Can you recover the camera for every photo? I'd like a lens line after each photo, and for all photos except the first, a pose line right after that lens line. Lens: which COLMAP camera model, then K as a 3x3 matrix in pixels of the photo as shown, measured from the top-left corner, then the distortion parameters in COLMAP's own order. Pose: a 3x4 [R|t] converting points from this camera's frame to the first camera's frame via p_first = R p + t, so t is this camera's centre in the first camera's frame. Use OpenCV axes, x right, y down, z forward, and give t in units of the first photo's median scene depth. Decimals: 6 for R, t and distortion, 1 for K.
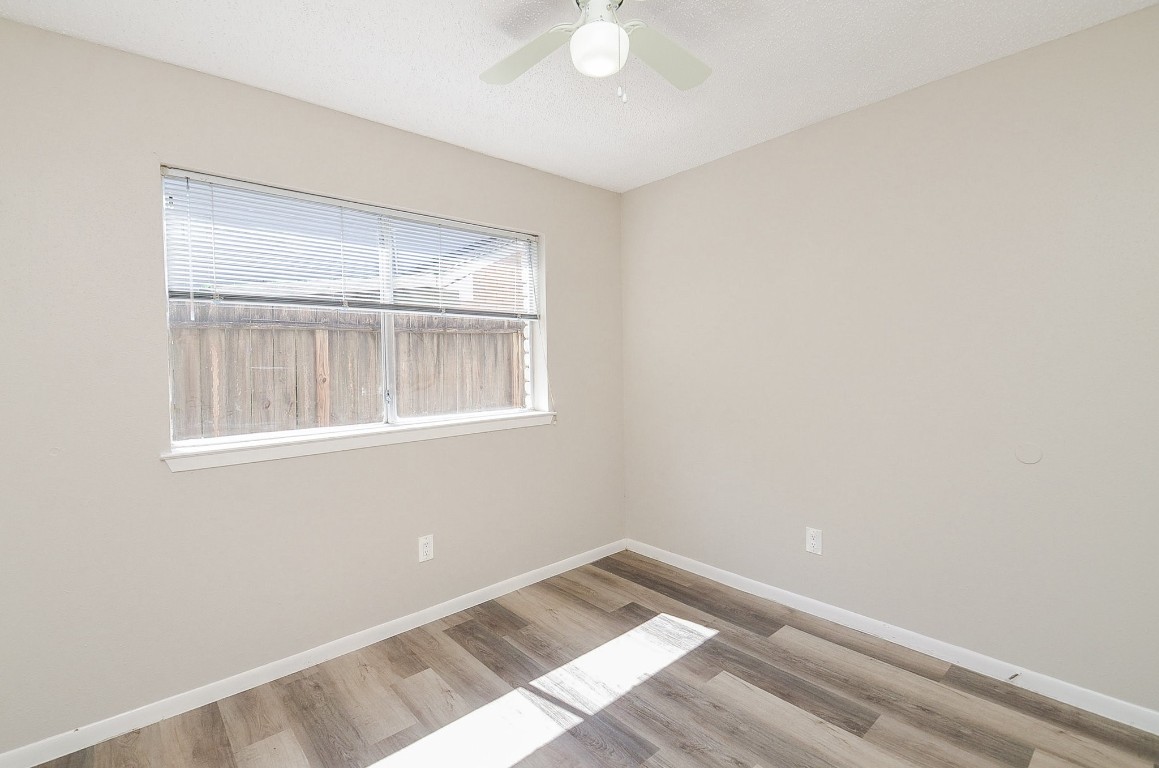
lens RADIAL K [[515.3, 0, 574.4], [0, 515.3, 367.4], [0, 0, 1]] dist [0.041012, -0.023258]
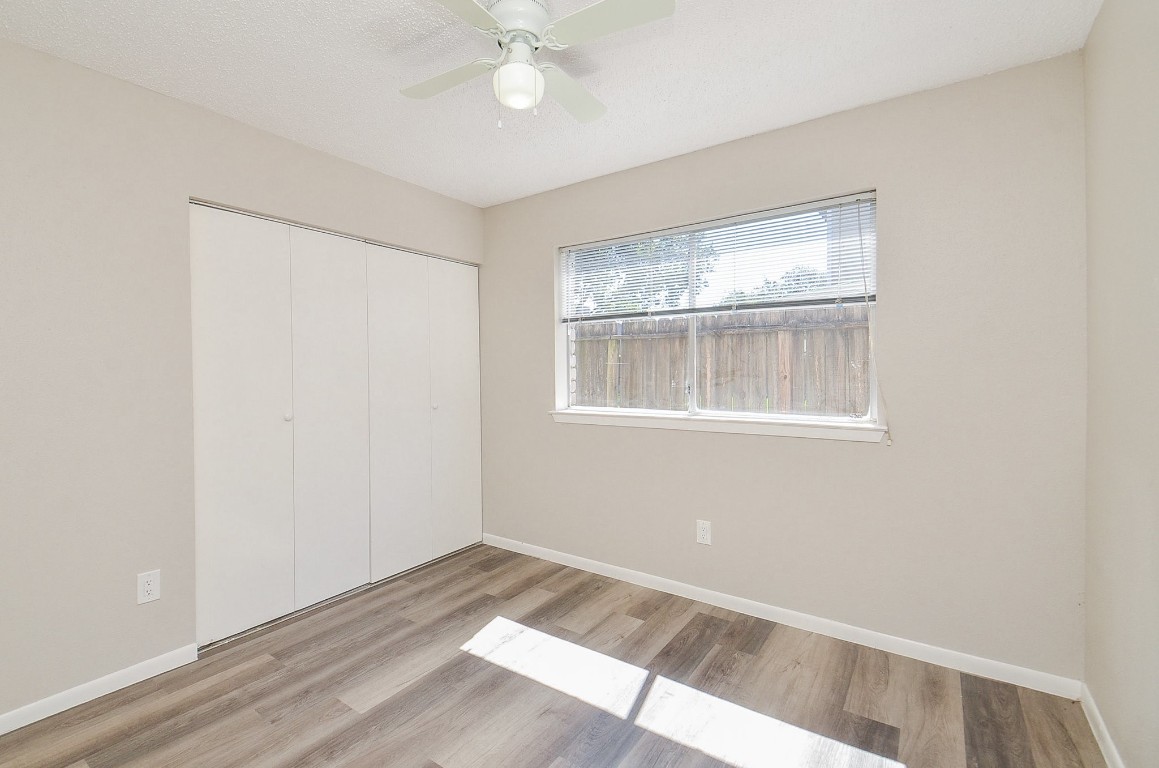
lens RADIAL K [[515.3, 0, 574.4], [0, 515.3, 367.4], [0, 0, 1]] dist [0.041012, -0.023258]
pose [[0.241218, 0.008245, -0.970436, 0.679885], [-0.008918, 0.999941, 0.006278, 0.002354], [0.970430, 0.007140, 0.241277, 0.473562]]
